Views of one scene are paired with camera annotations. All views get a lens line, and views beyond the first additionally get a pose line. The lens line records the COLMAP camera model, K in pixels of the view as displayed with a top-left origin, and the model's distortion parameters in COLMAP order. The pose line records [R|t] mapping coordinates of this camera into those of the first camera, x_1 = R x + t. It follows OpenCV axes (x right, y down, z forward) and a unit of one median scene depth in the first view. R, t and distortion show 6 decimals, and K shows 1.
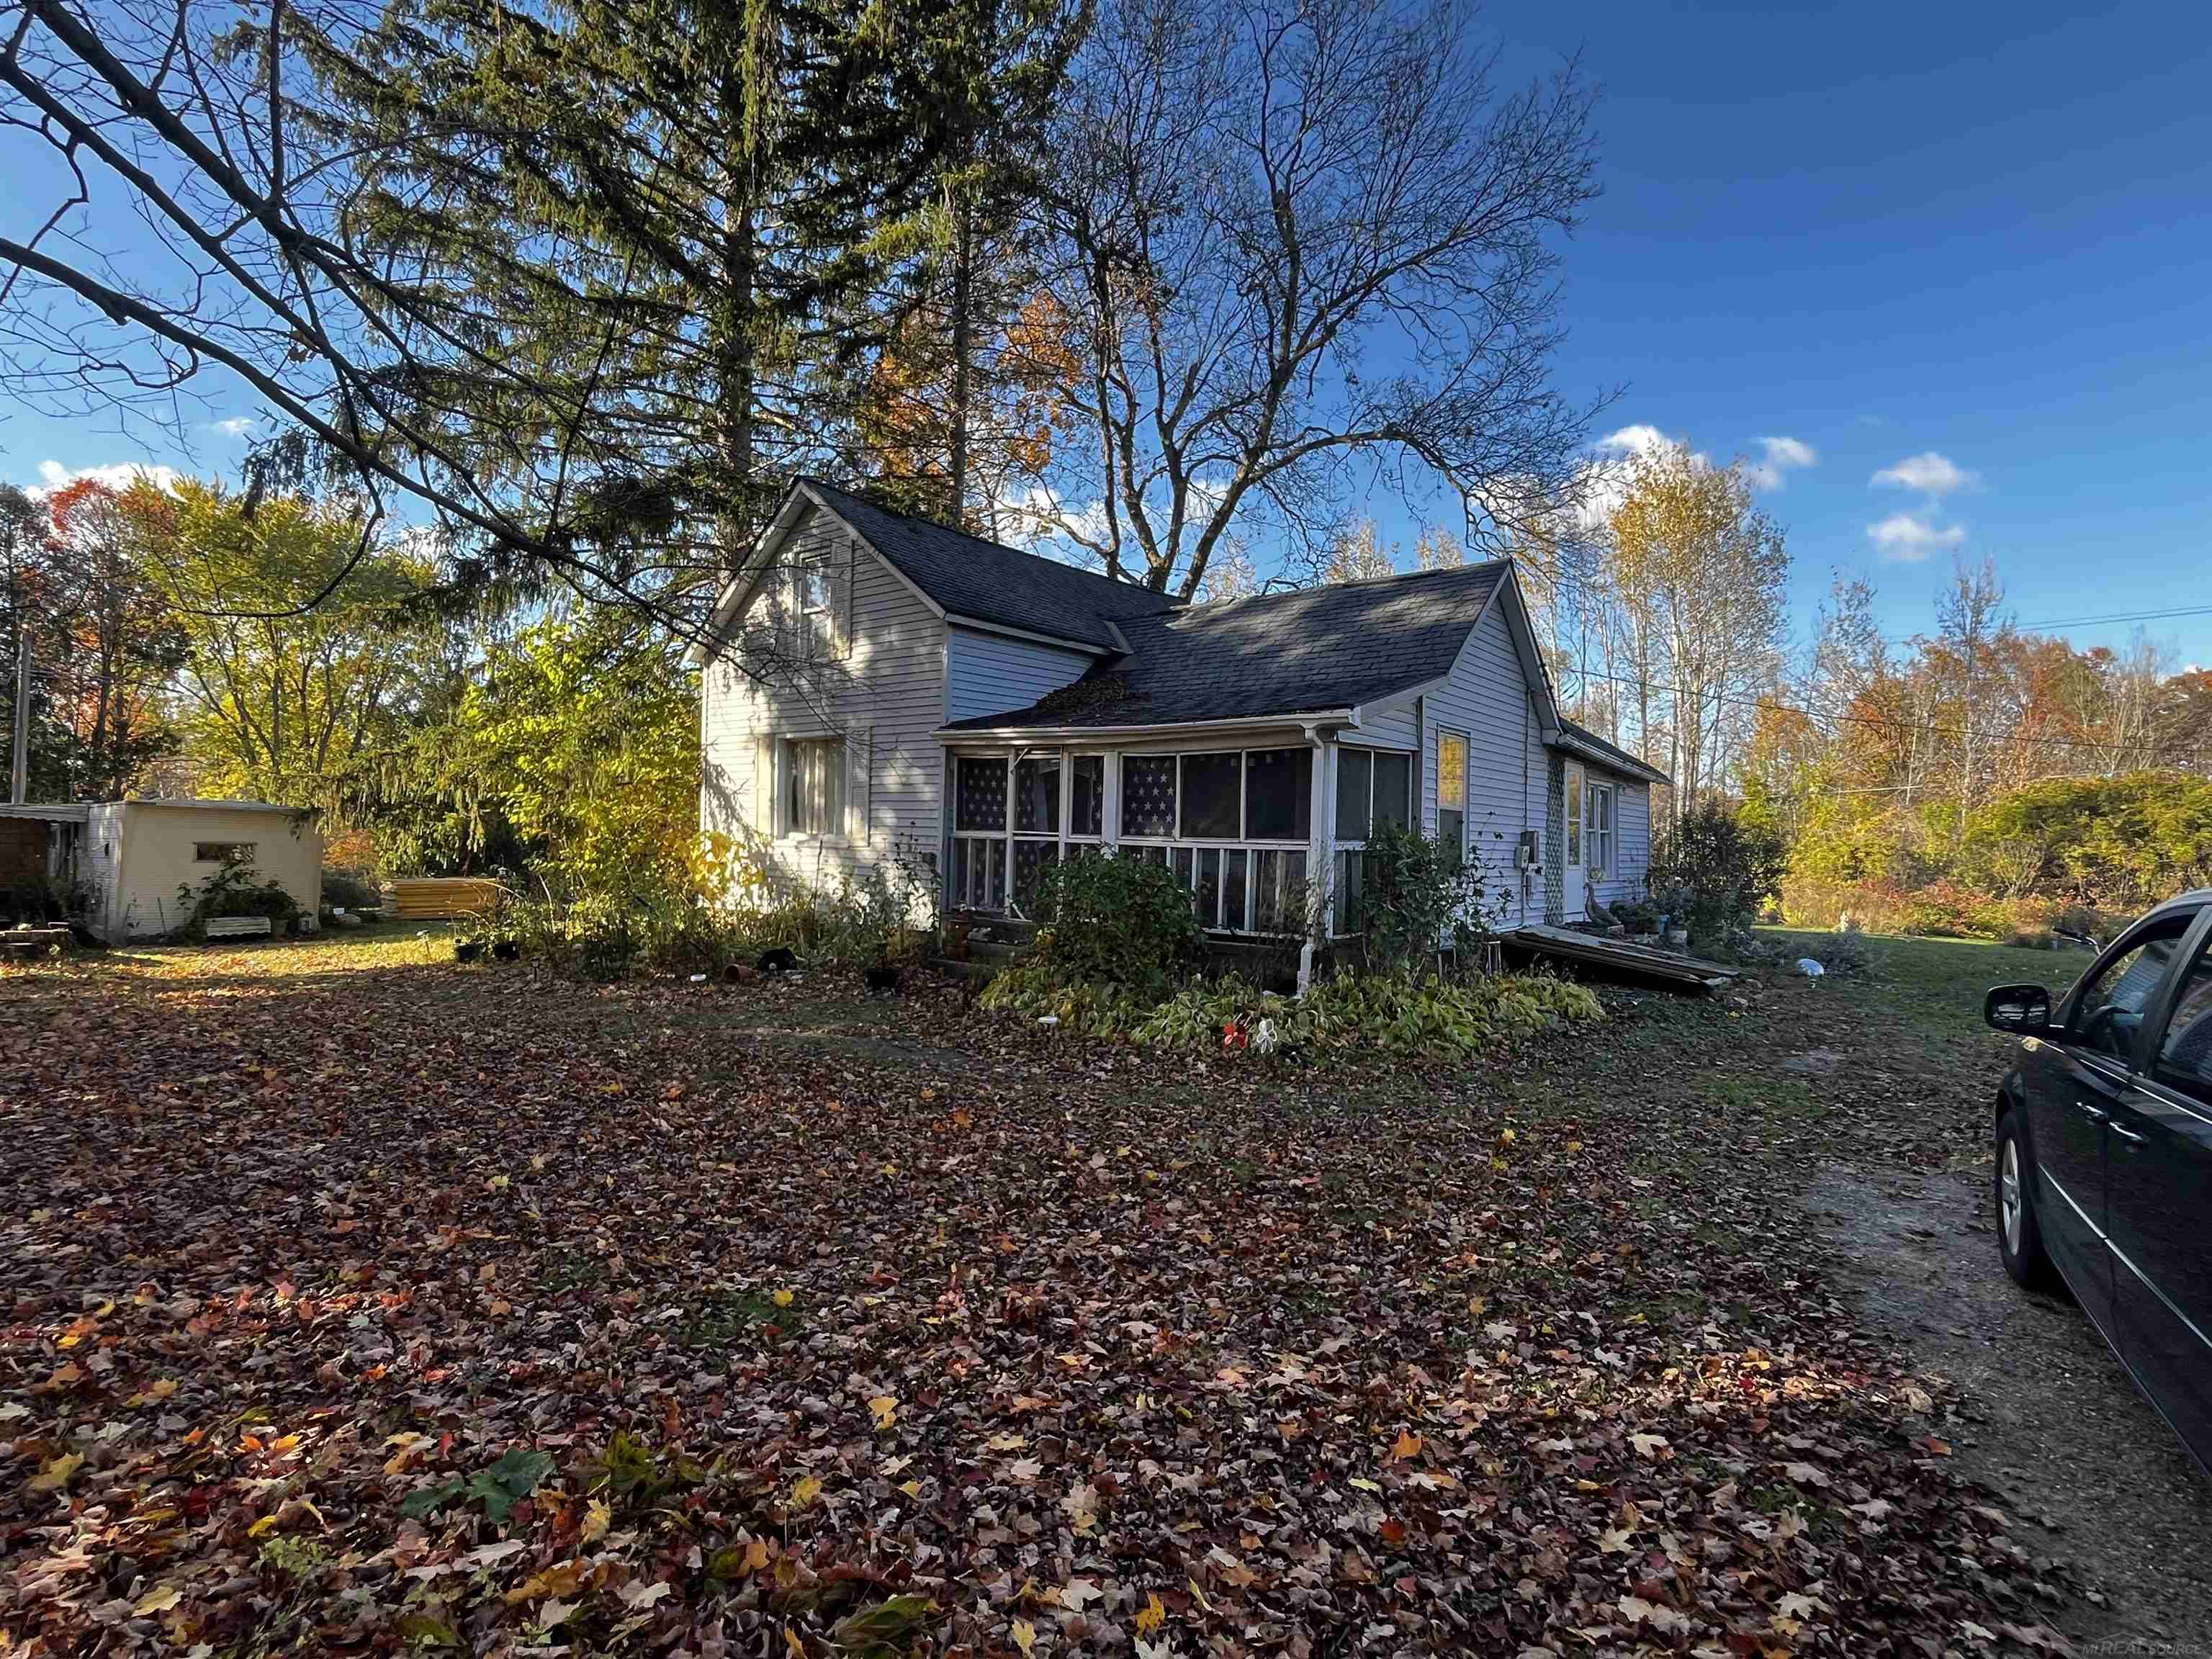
lens RADIAL K [[1086.0, 0, 1110.1], [0, 1086.0, 837.2], [0, 0, 1]] dist [-0.002641, -0.000665]
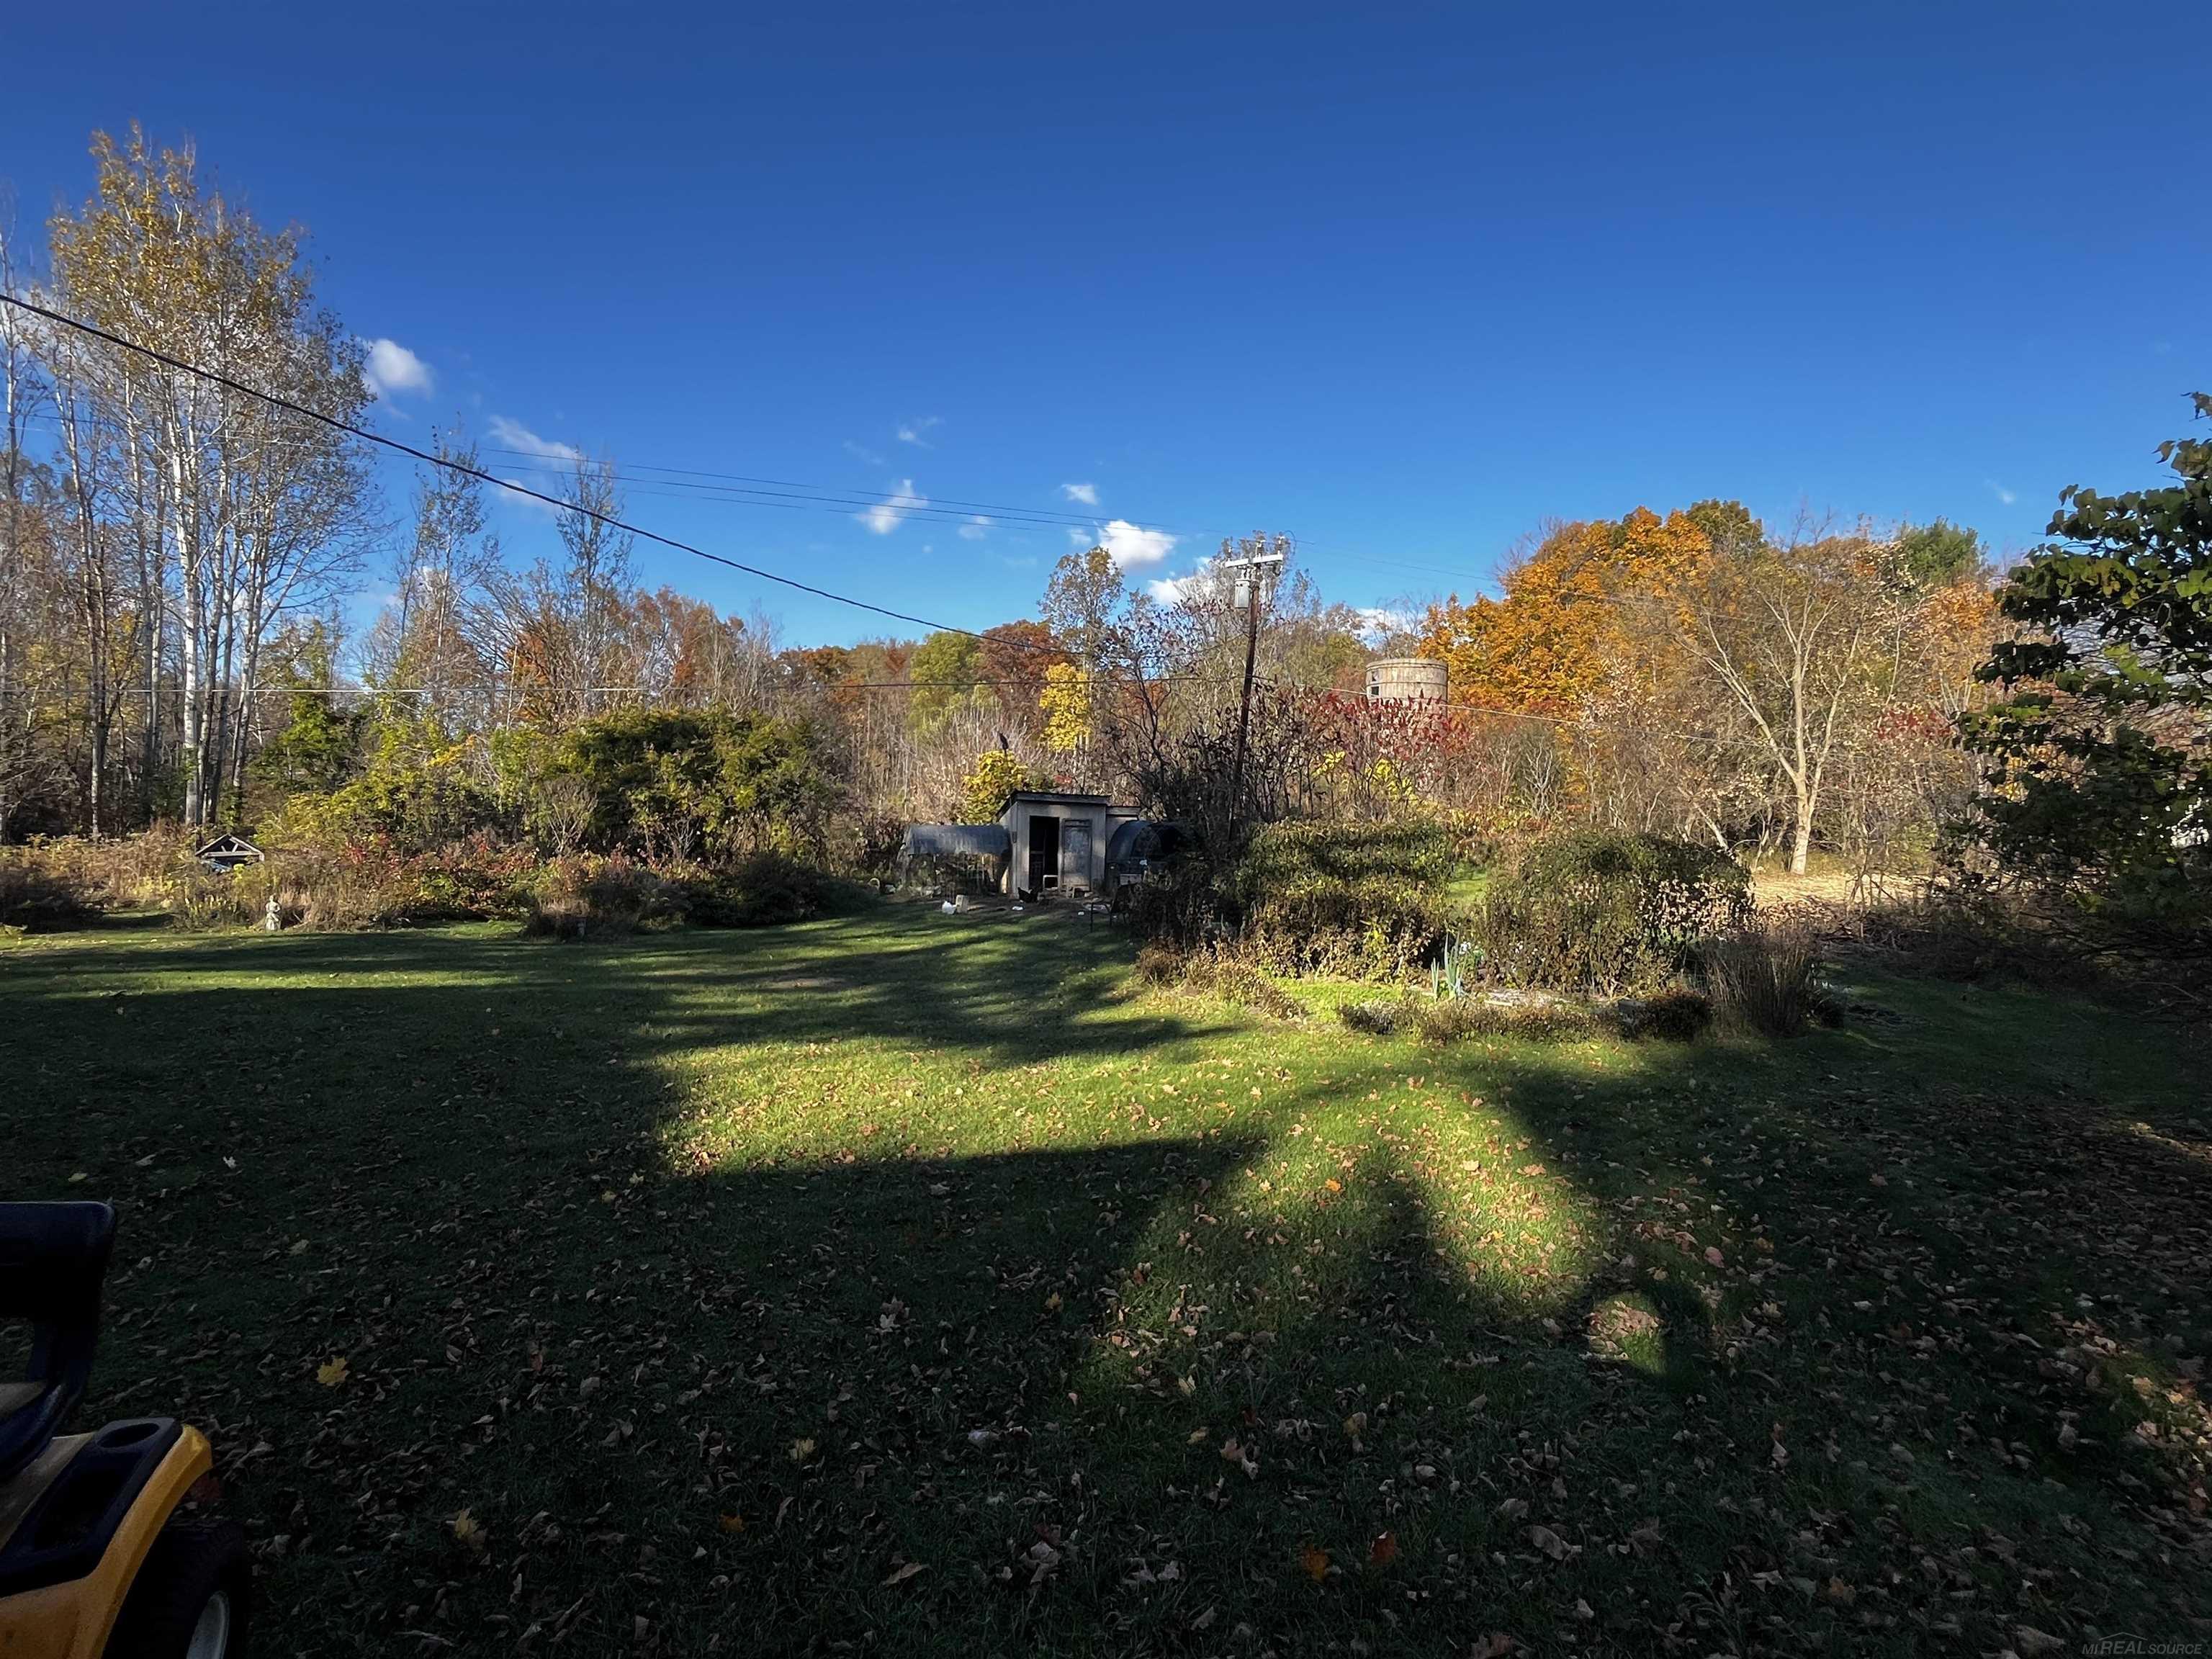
lens RADIAL K [[1086.0, 0, 1110.1], [0, 1086.0, 837.2], [0, 0, 1]] dist [-0.002641, -0.000665]
pose [[0.488108, -0.025538, 0.872409, 0.360619], [-0.021826, 0.998902, 0.041452, 0.004208], [-0.872510, -0.039274, 0.487015, 0.307110]]
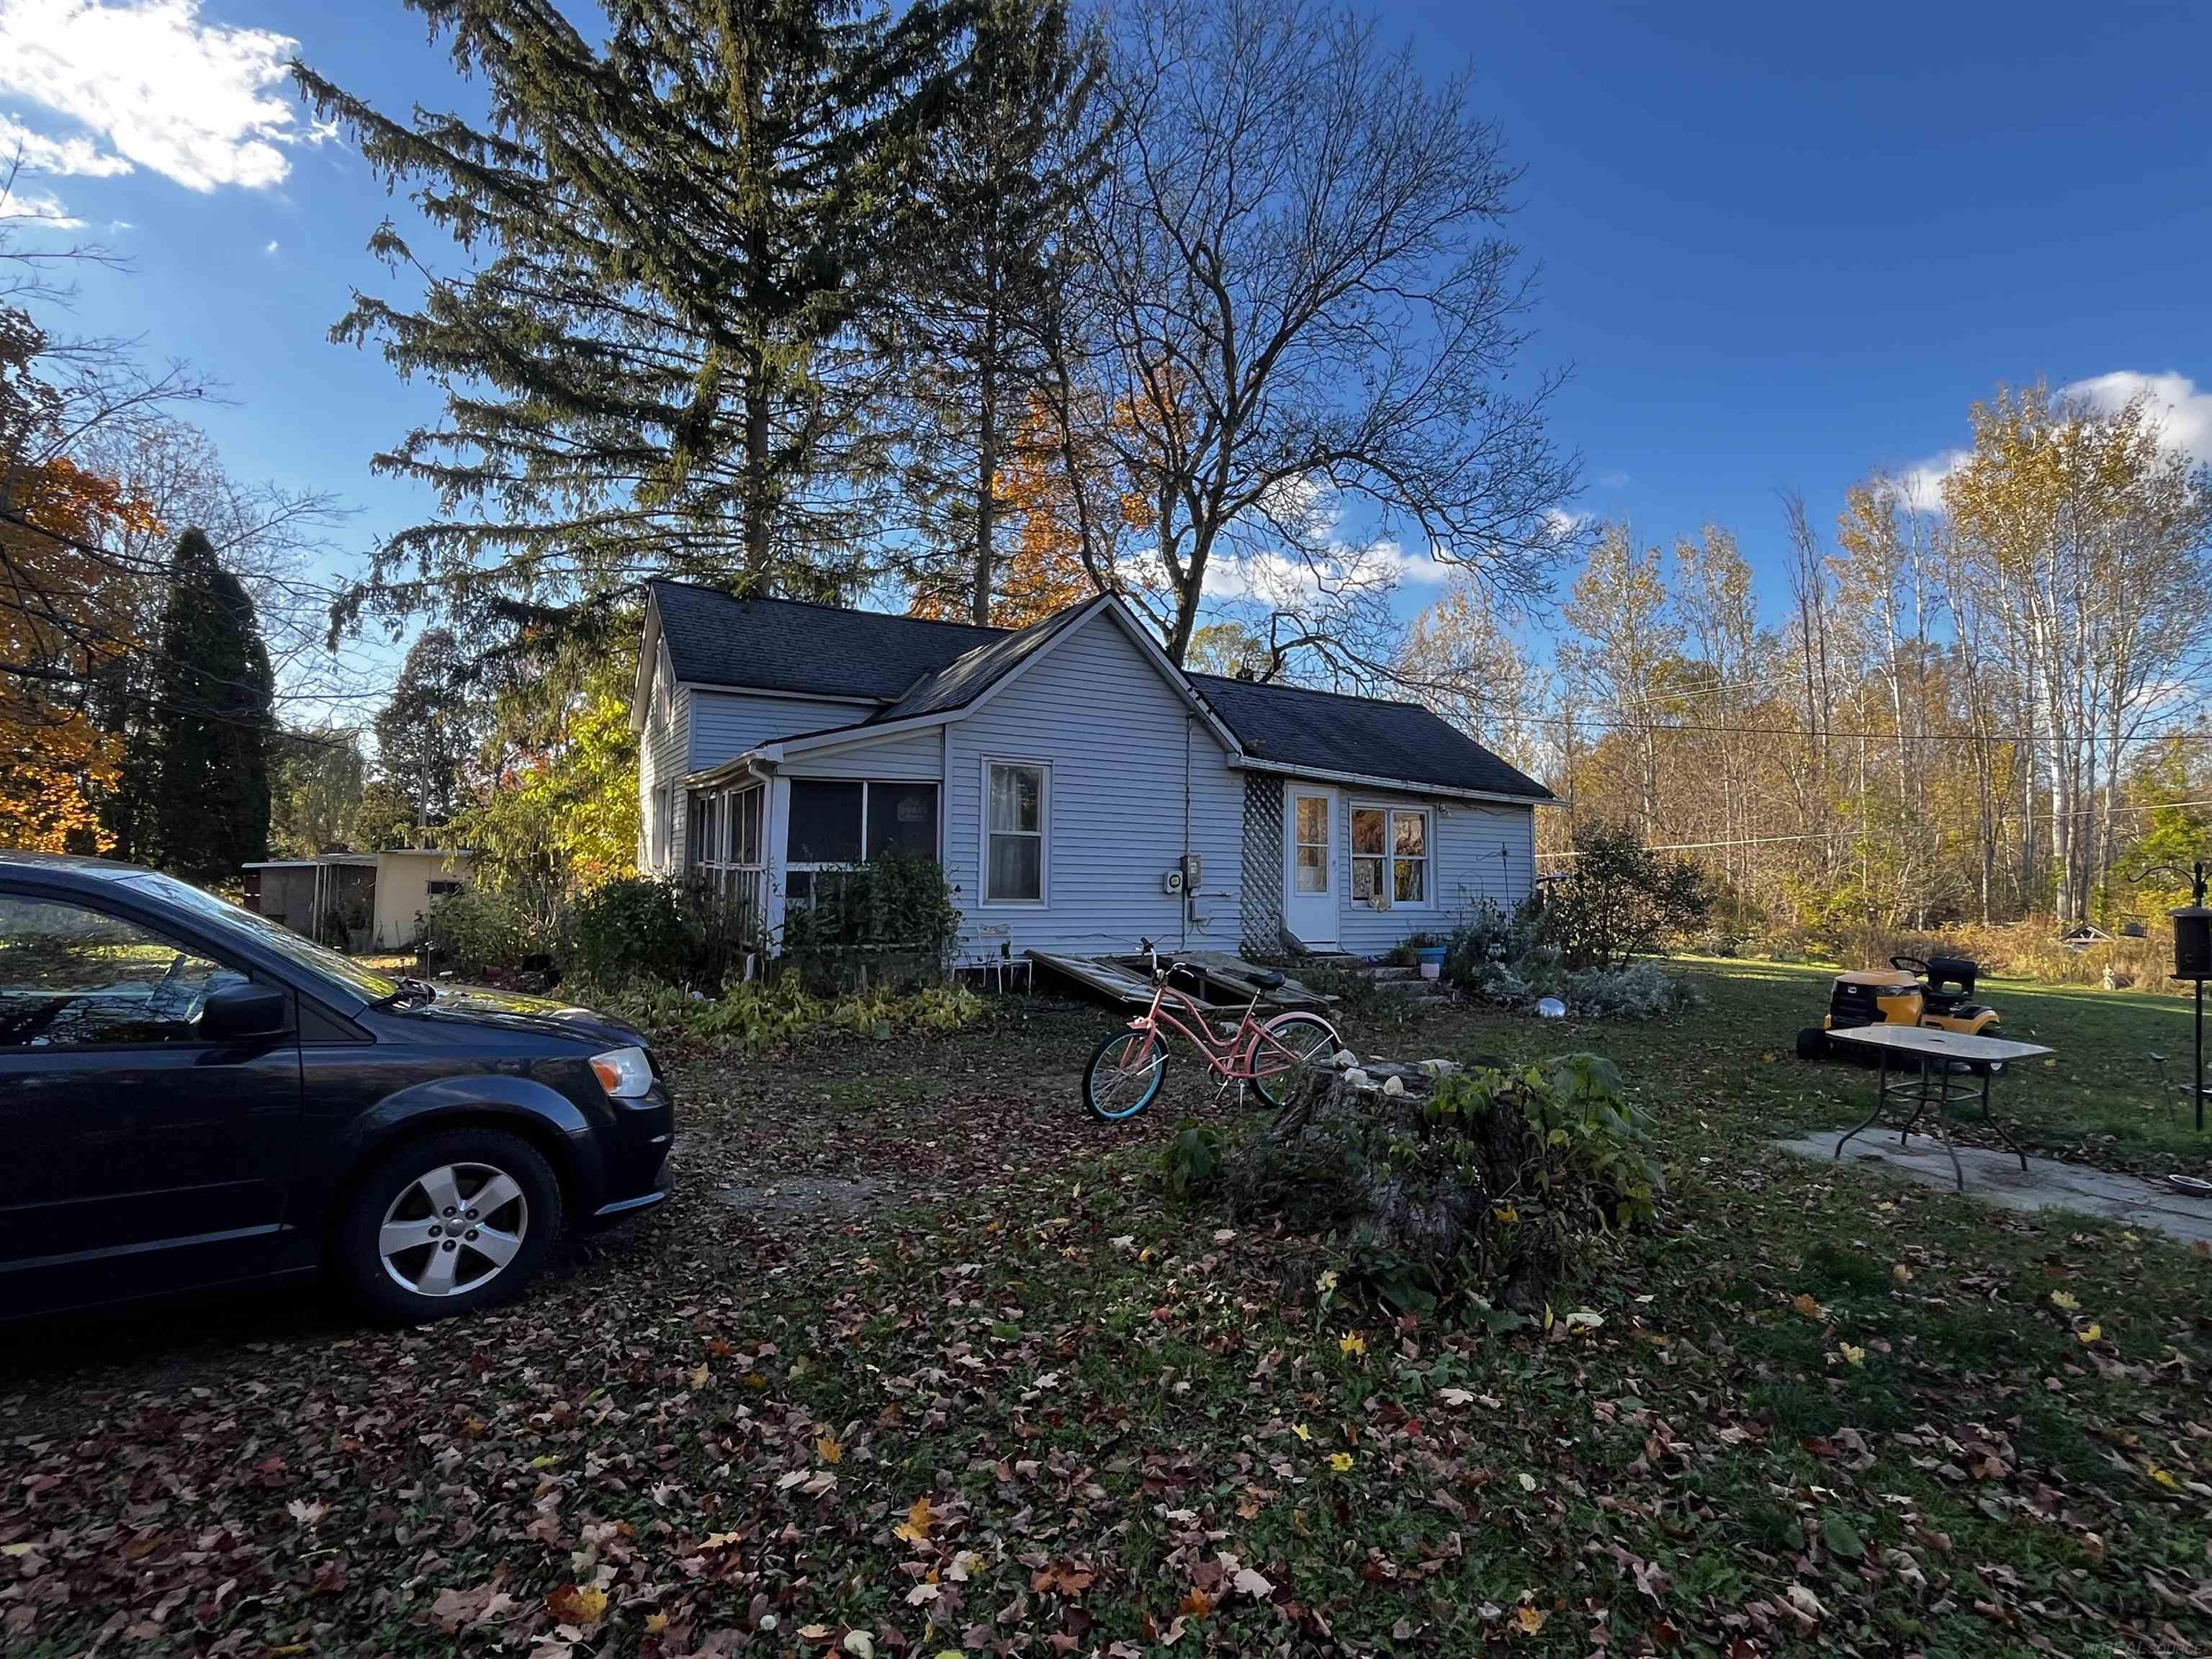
lens RADIAL K [[1086.0, 0, 1110.1], [0, 1086.0, 837.2], [0, 0, 1]] dist [-0.002641, -0.000665]
pose [[0.932331, -0.018873, -0.361113, 0.265609], [0.004259, 0.999141, -0.041224, 0.006068], [0.361581, 0.036897, 0.931610, 0.009505]]
